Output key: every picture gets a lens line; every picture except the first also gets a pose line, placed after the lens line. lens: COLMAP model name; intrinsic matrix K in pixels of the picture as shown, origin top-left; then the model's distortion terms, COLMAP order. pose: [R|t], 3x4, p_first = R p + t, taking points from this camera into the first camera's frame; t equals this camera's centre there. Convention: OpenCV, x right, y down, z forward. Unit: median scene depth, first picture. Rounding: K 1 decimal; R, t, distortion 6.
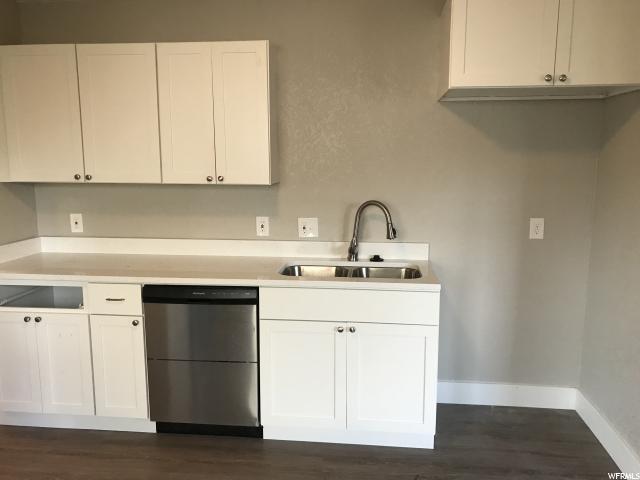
lens RADIAL K [[526.6, 0, 309.8], [0, 526.6, 238.7], [0, 0, 1]] dist [0.063720, -0.127977]
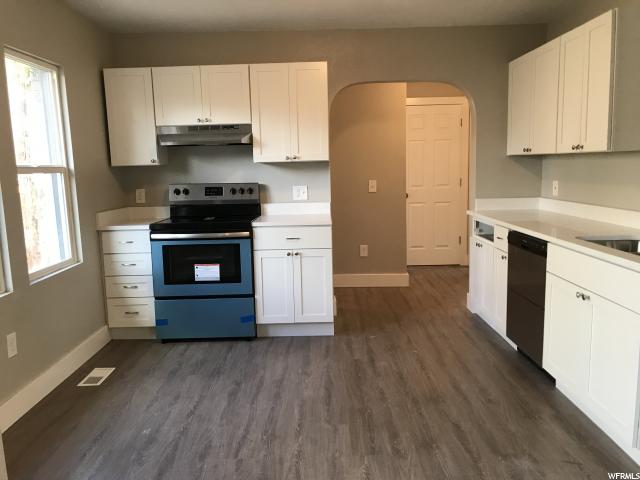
lens RADIAL K [[520.7, 0, 317.6], [0, 520.7, 238.9], [0, 0, 1]] dist [0.007298, -0.008789]
pose [[0.107084, 0.138180, -0.984601, 0.886125], [-0.129504, 0.983797, 0.123983, 0.010441], [0.985780, 0.114233, 0.123244, 0.360362]]
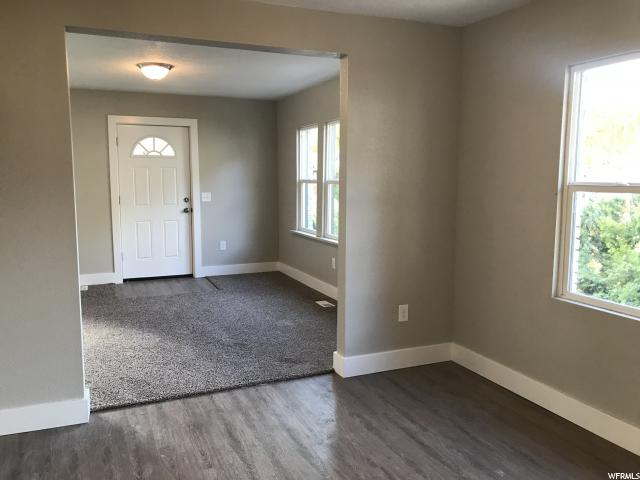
lens RADIAL K [[526.6, 0, 309.8], [0, 526.6, 238.7], [0, 0, 1]] dist [0.063720, -0.127977]
pose [[-0.482332, -0.104767, 0.869701, -0.589675], [0.136299, 0.971755, 0.192652, -0.086109], [-0.865320, 0.211461, -0.454429, 0.804864]]
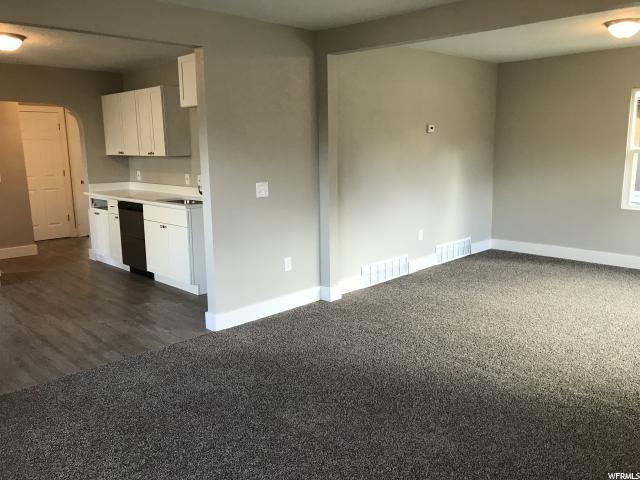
lens RADIAL K [[526.6, 0, 309.8], [0, 526.6, 238.7], [0, 0, 1]] dist [0.063720, -0.127977]
pose [[0.766713, 0.102373, -0.633775, 1.689539], [-0.084290, 0.994711, 0.058705, 0.046149], [0.636433, 0.008411, 0.771286, -0.206259]]
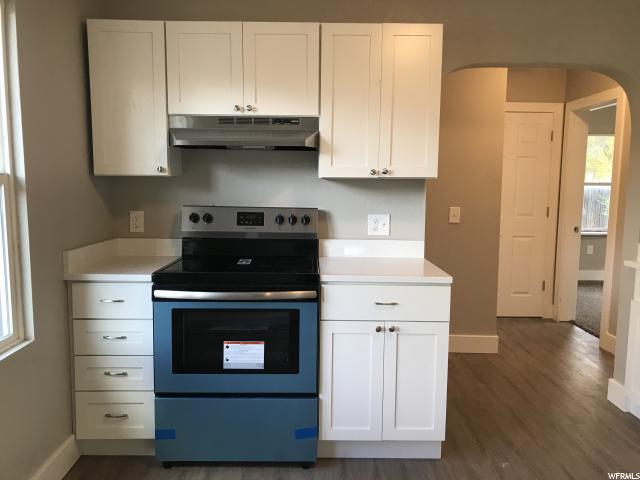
lens RADIAL K [[520.7, 0, 317.6], [0, 520.7, 238.9], [0, 0, 1]] dist [0.007298, -0.008789]
pose [[0.125046, 0.112805, -0.985717, 0.325931], [-0.165563, 0.981957, 0.091372, 0.027144], [0.978239, 0.151773, 0.141467, 0.220531]]
